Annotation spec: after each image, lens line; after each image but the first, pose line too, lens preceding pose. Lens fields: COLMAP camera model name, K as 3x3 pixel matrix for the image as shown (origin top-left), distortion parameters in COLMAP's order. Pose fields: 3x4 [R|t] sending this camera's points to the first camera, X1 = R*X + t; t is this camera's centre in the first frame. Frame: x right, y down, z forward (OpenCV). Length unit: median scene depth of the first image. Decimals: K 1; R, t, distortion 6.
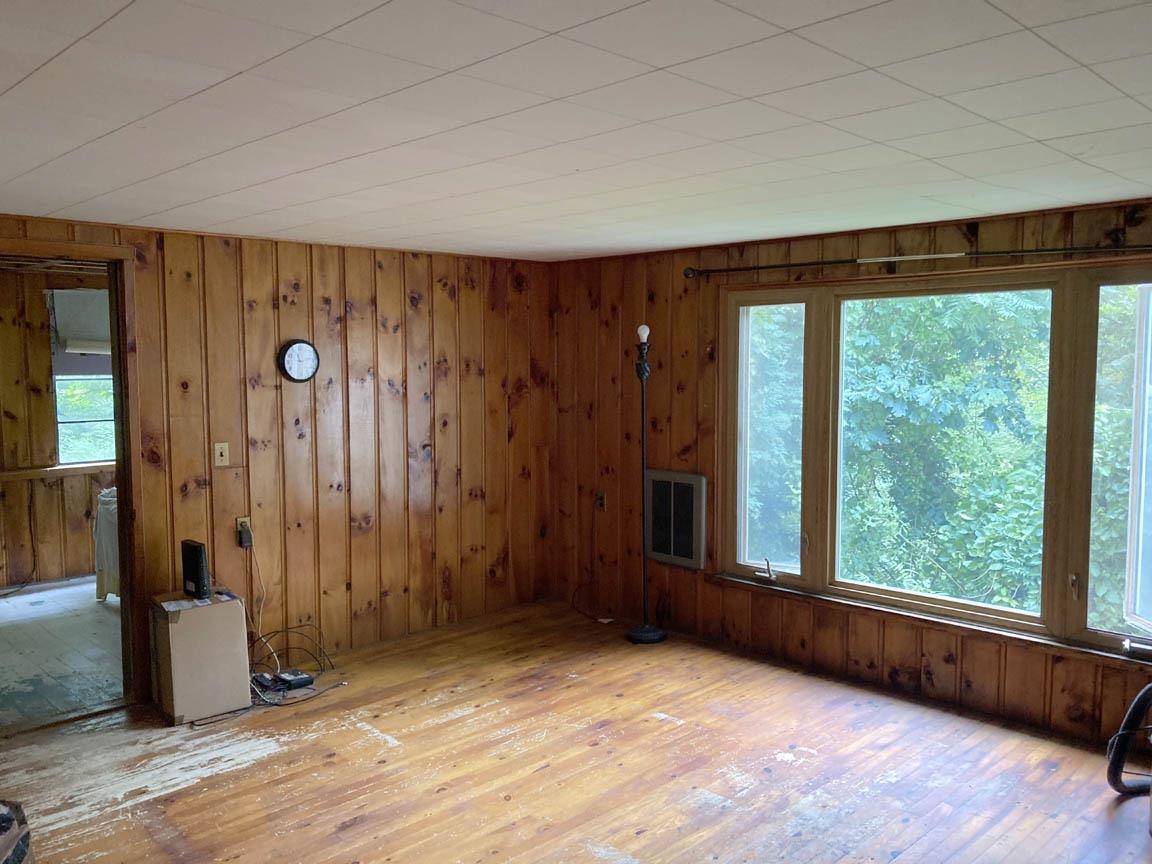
lens RADIAL K [[943.4, 0, 576.0], [0, 943.4, 432.0], [0, 0, 1]] dist [0.001474, -0.003002]
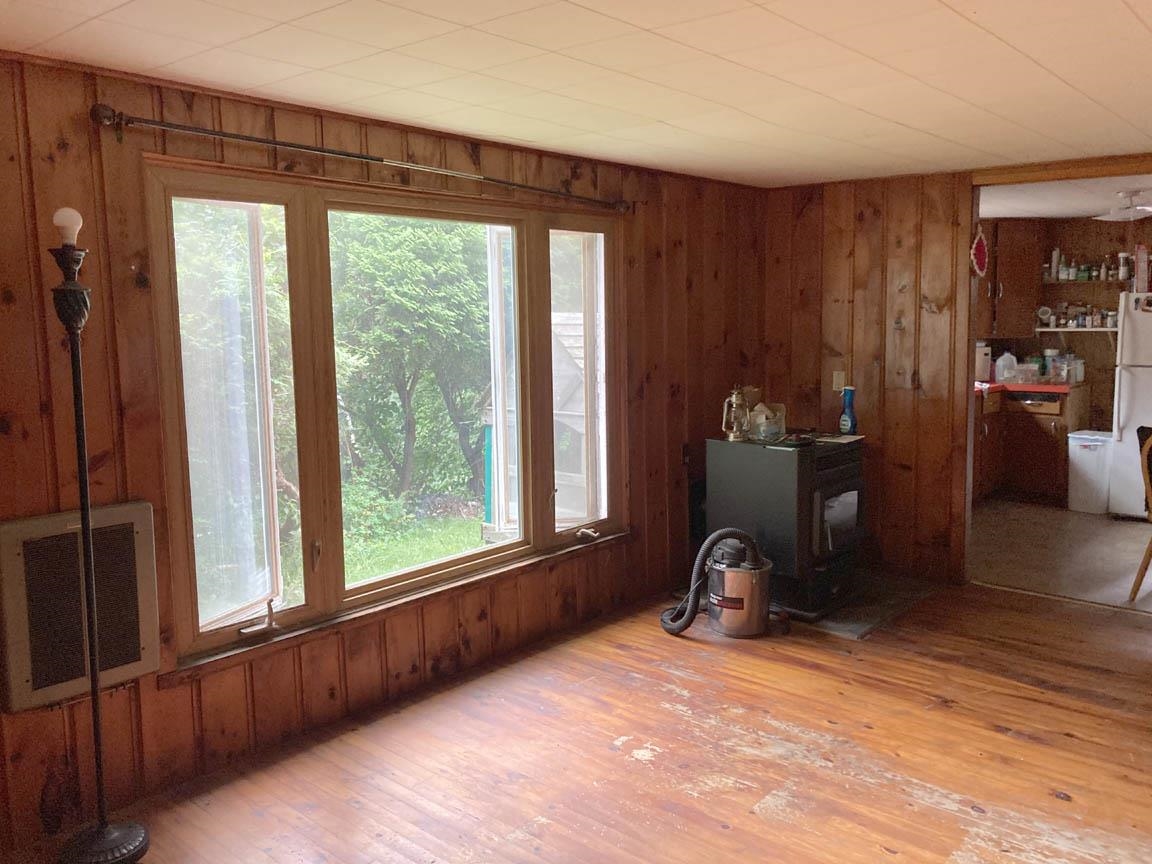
lens RADIAL K [[926.1, 0, 575.3], [0, 926.1, 418.8], [0, 0, 1]] dist [0.009405, 0.001627]
pose [[-0.076768, -0.110870, 0.990865, -0.476615], [0.087881, 0.989178, 0.117490, -0.049156], [-0.993169, 0.096097, -0.066194, 0.912389]]
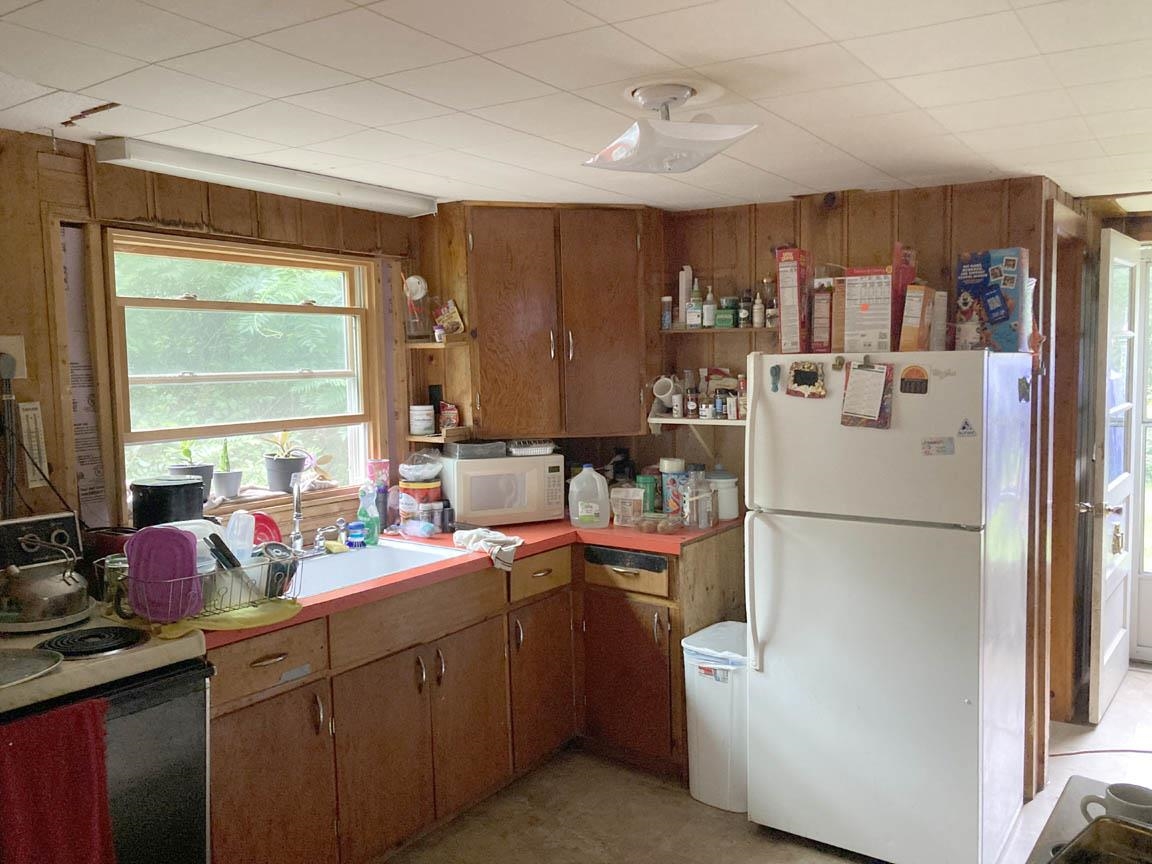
lens RADIAL K [[926.1, 0, 575.3], [0, 926.1, 418.8], [0, 0, 1]] dist [0.009405, 0.001627]
pose [[-0.182175, -0.056618, 0.981635, -0.405180], [0.085354, 0.993662, 0.073152, -0.045502], [-0.979554, 0.097113, -0.176188, 0.844692]]
